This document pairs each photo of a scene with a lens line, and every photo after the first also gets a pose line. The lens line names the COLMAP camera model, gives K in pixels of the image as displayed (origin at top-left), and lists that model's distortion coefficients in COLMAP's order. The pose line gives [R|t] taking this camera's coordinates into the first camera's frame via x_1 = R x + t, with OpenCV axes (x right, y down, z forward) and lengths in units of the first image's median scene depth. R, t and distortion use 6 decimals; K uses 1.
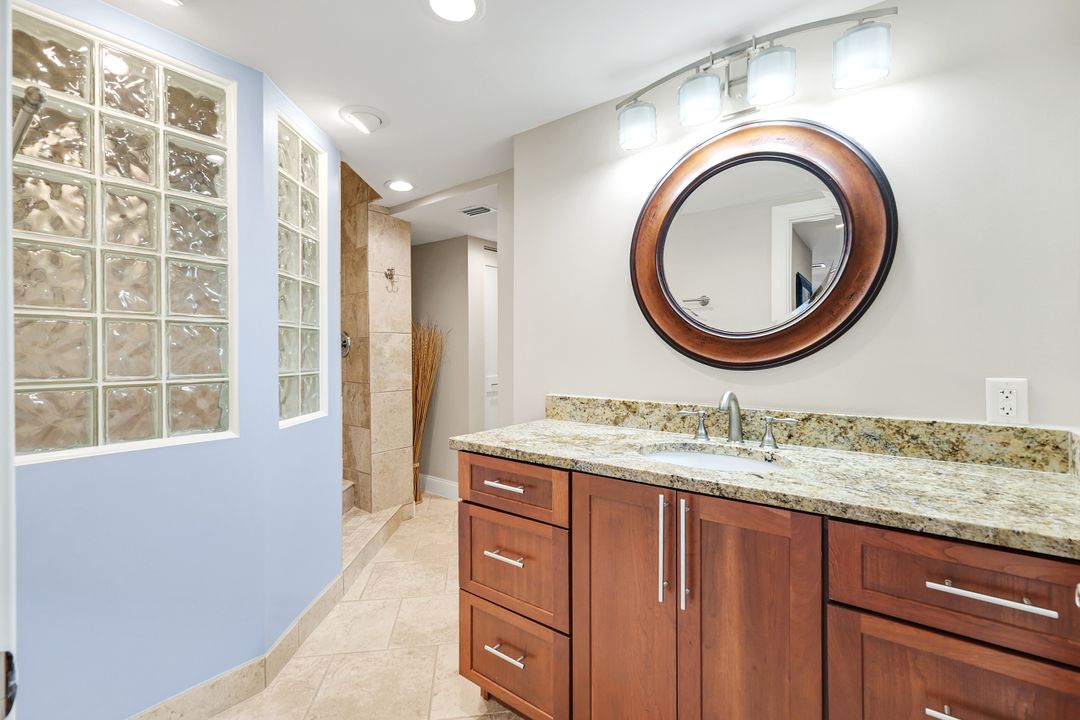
lens RADIAL K [[475.9, 0, 539.6], [0, 475.9, 352.8], [0, 0, 1]] dist [0.001075, 0.000122]
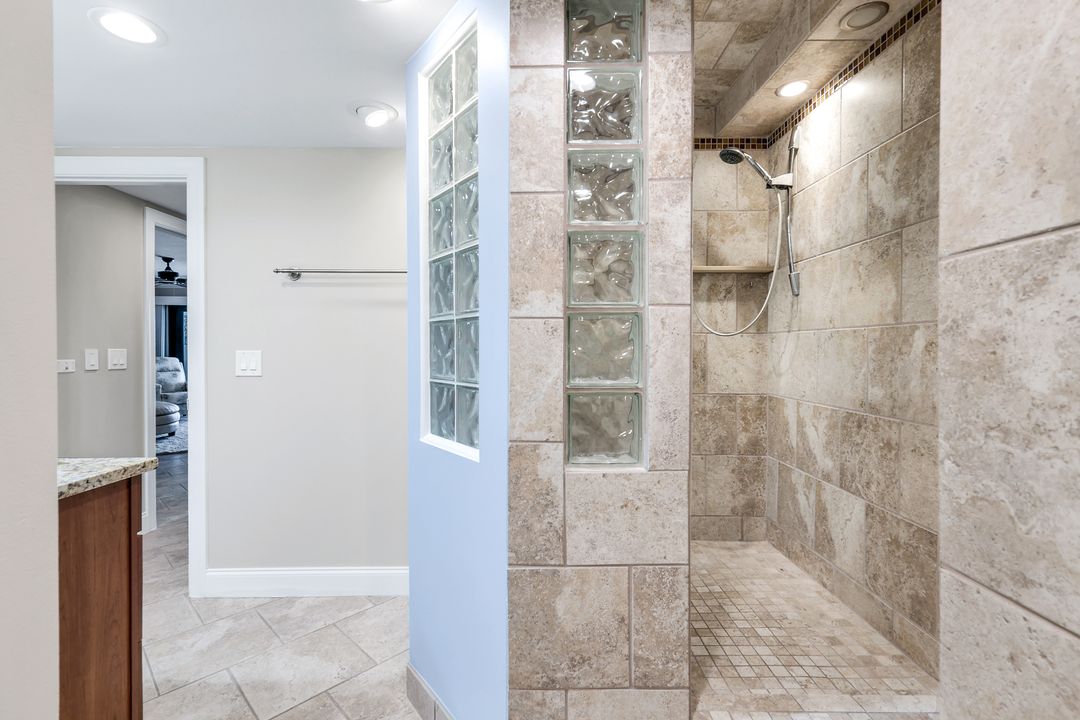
lens RADIAL K [[475.9, 0, 539.6], [0, 475.9, 352.8], [0, 0, 1]] dist [0.001075, 0.000122]
pose [[-0.779297, 0.006699, -0.626619, -0.096669], [-0.000864, 0.999930, 0.011764, -0.005547], [0.626654, 0.009709, -0.779237, 1.029268]]
